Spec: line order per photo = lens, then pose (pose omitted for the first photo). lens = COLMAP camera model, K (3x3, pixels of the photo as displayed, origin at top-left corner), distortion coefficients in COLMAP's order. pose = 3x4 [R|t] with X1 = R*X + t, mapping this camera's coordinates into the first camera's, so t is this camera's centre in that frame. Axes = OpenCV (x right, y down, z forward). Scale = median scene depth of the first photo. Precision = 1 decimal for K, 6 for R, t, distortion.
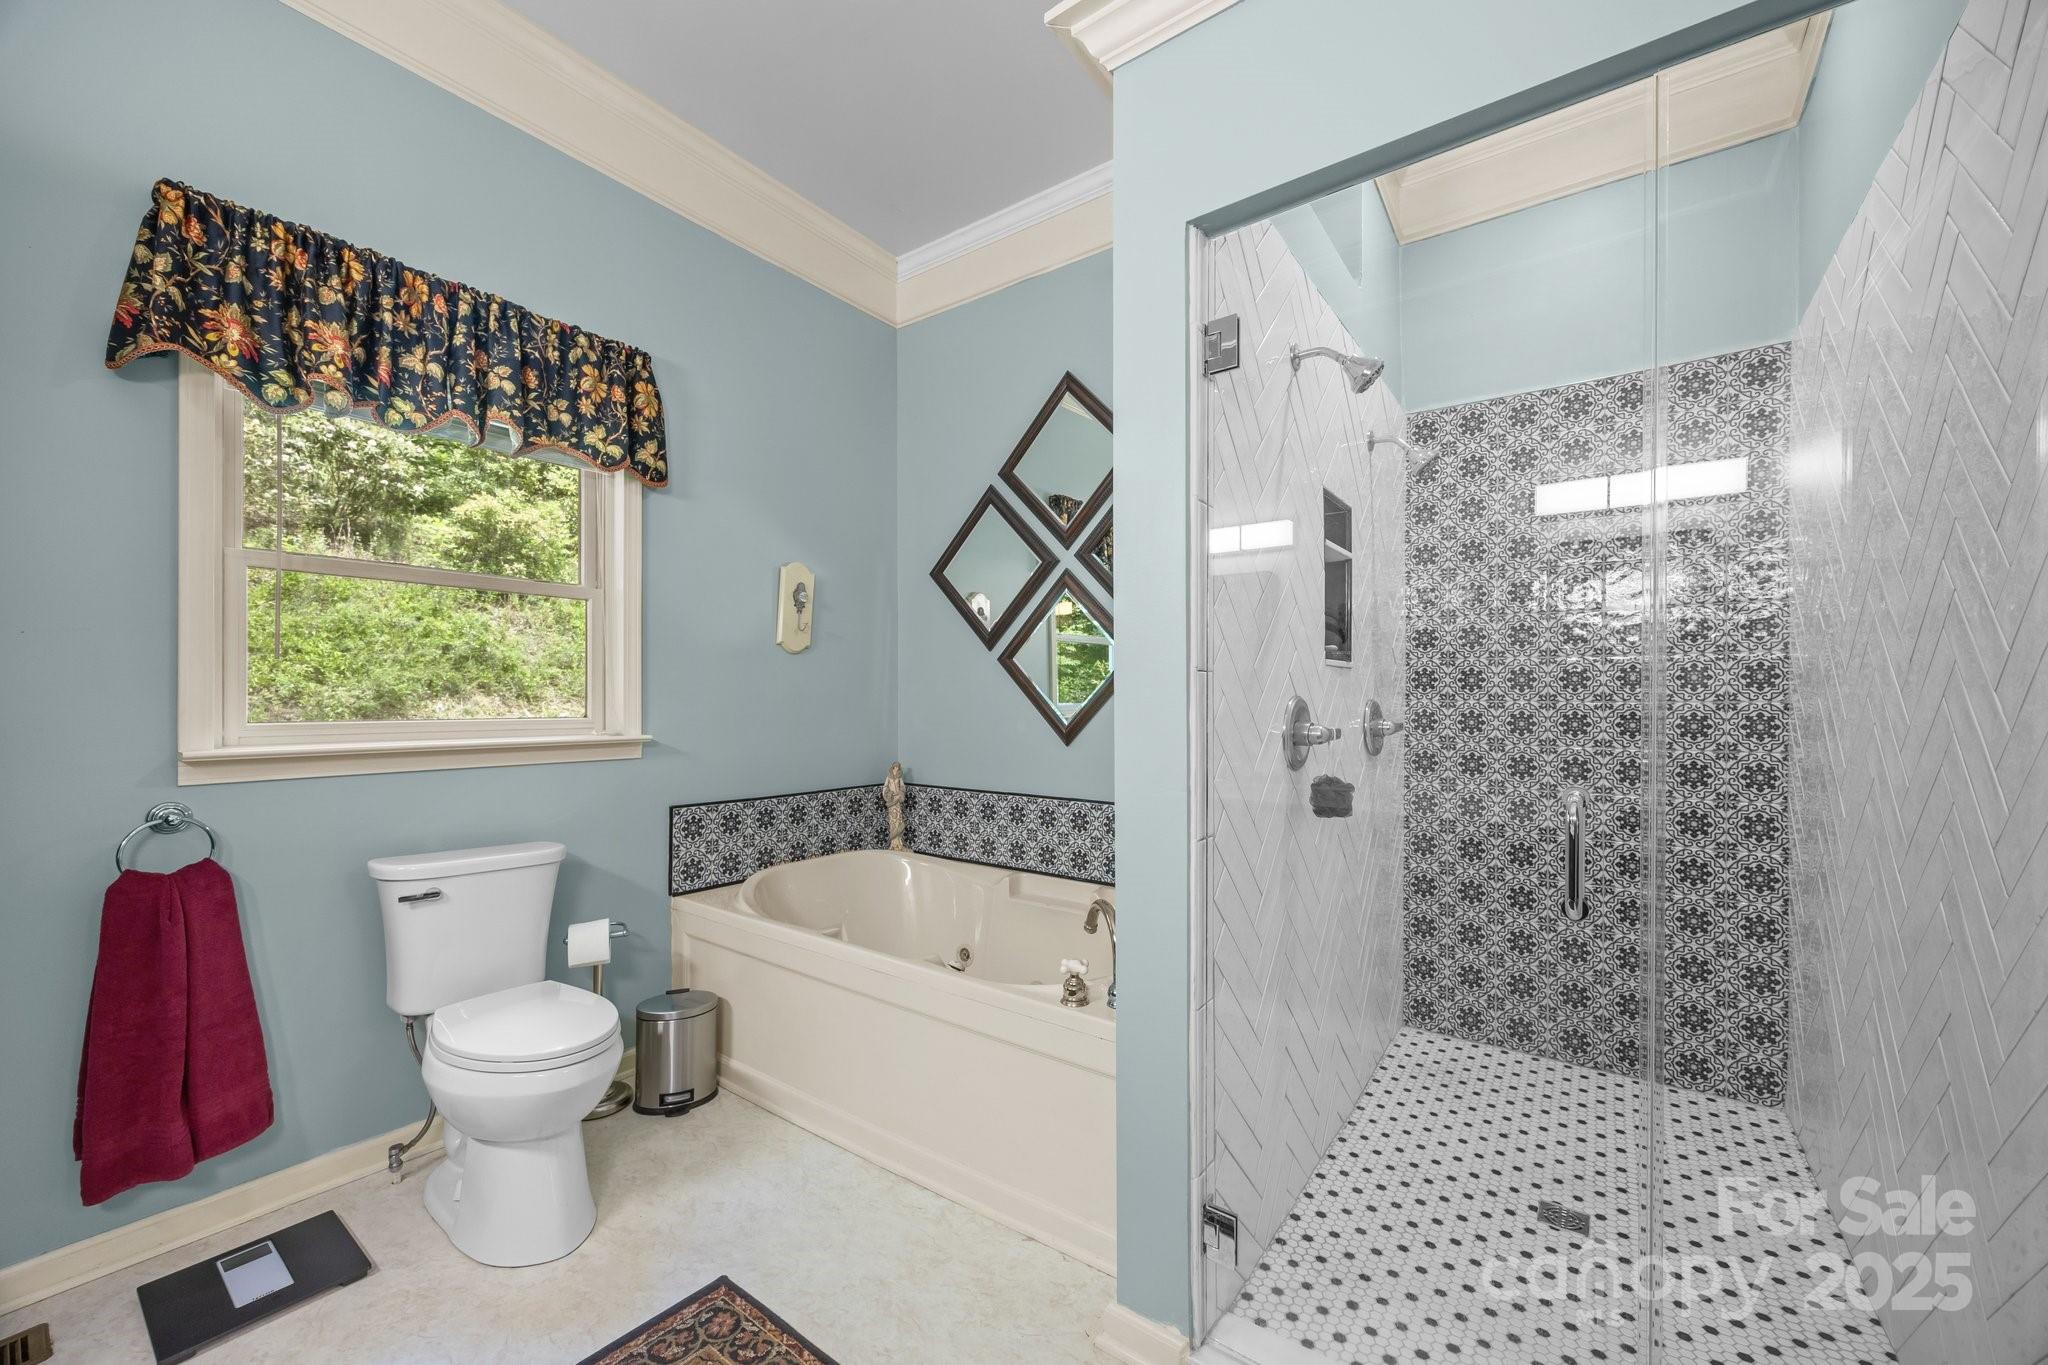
lens RADIAL K [[791.9, 0, 1030.9], [0, 791.9, 703.3], [0, 0, 1]] dist [0.000990, 0.000167]
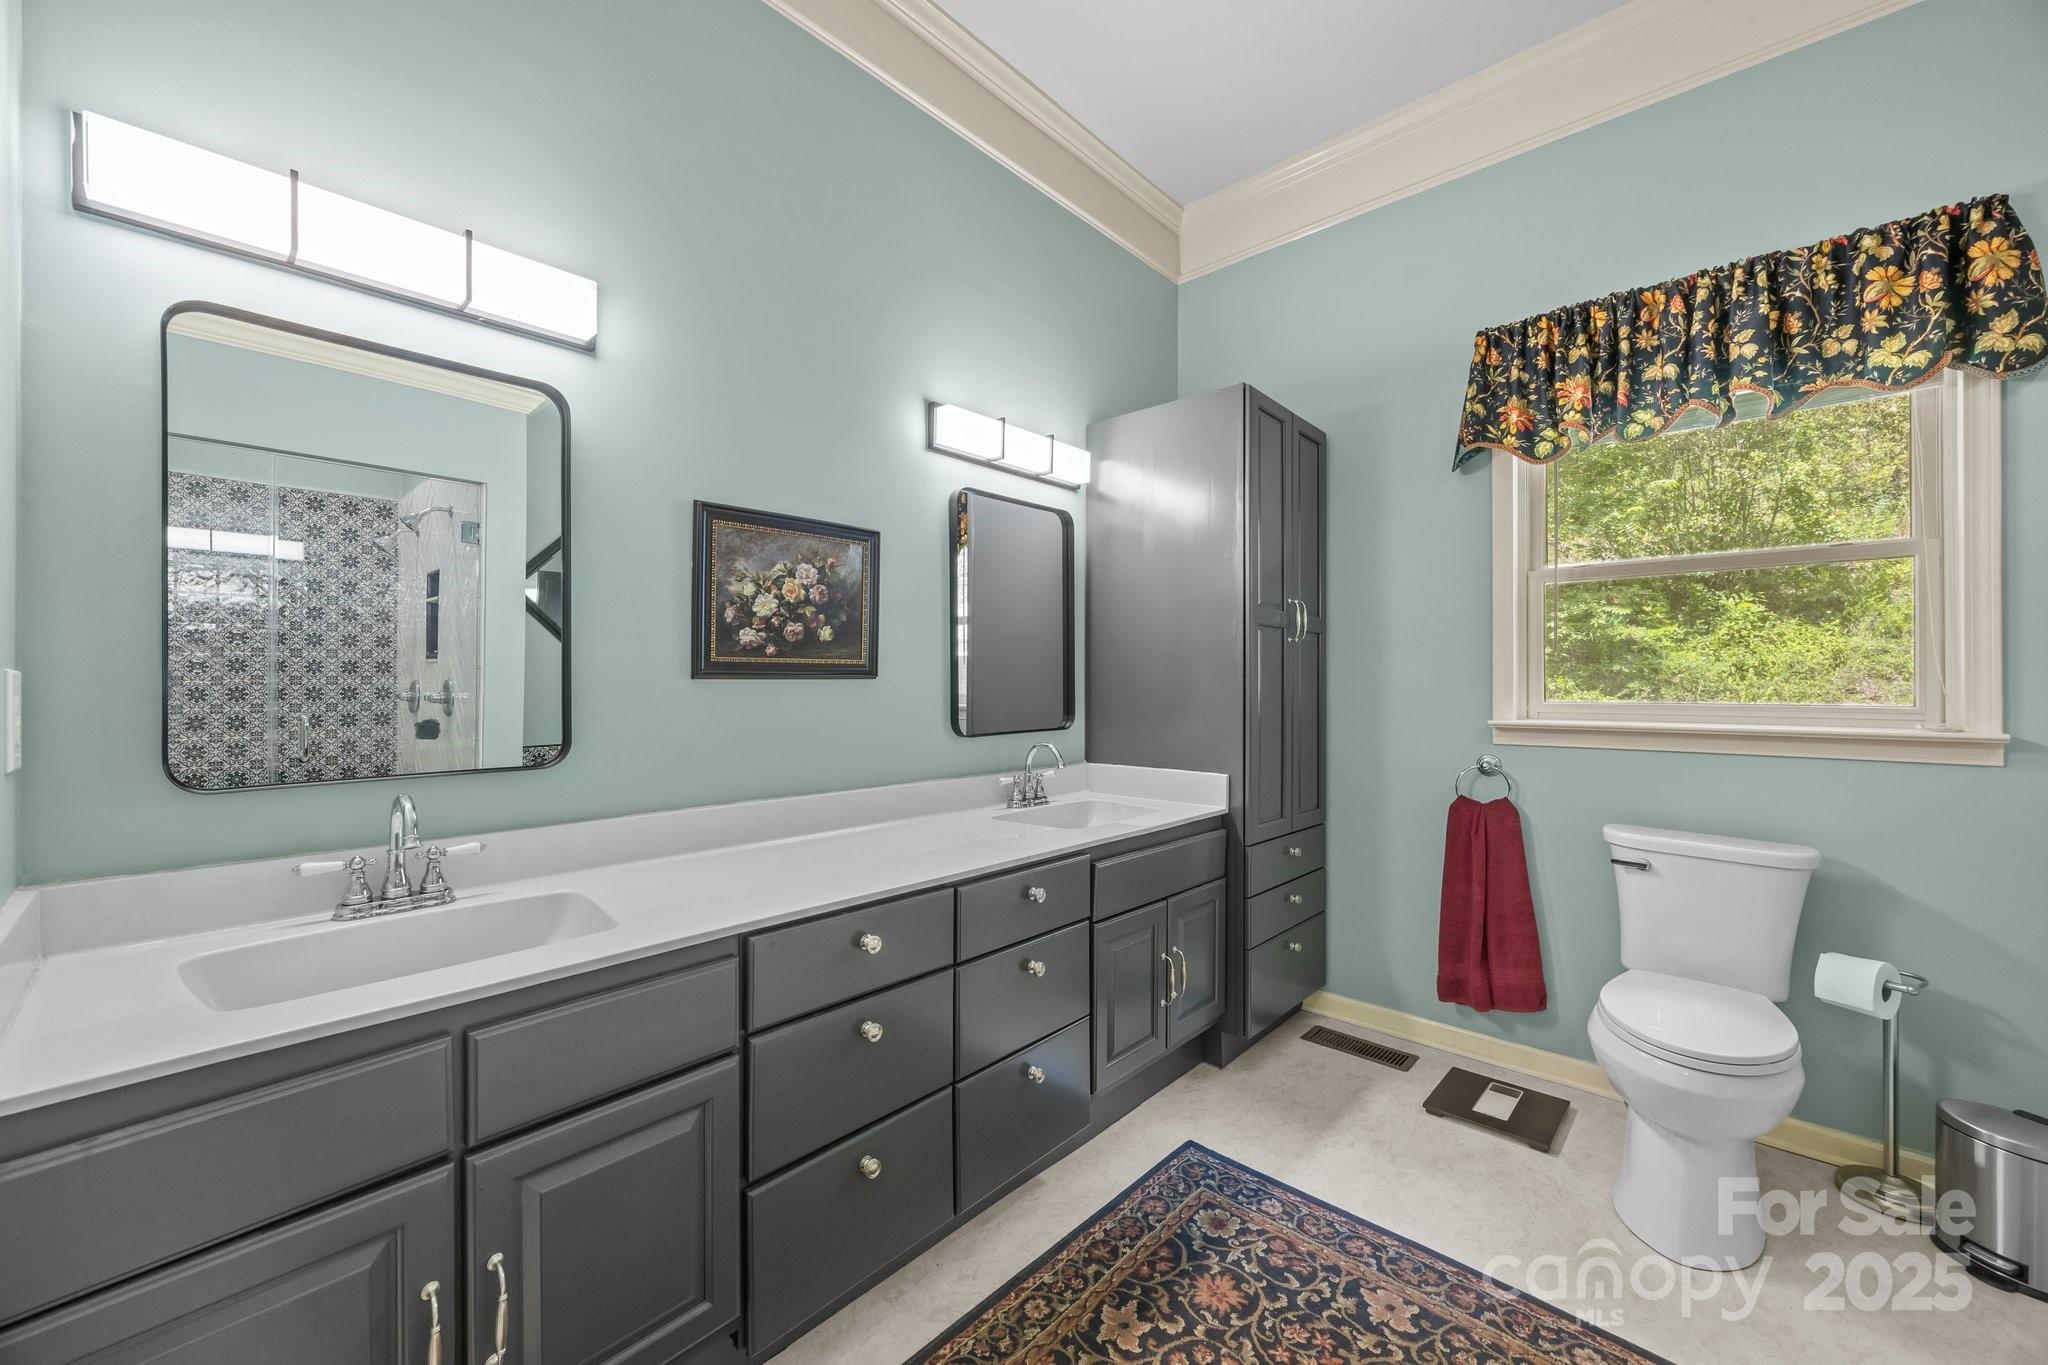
lens RADIAL K [[791.9, 0, 1032.7], [0, 791.9, 679.5], [0, 0, 1]] dist [0.000990, 0.000167]
pose [[-0.102400, -0.003078, -0.994739, 0.382841], [-0.001057, 0.999995, -0.002986, -0.006909], [0.994743, 0.000745, -0.102403, 0.270386]]
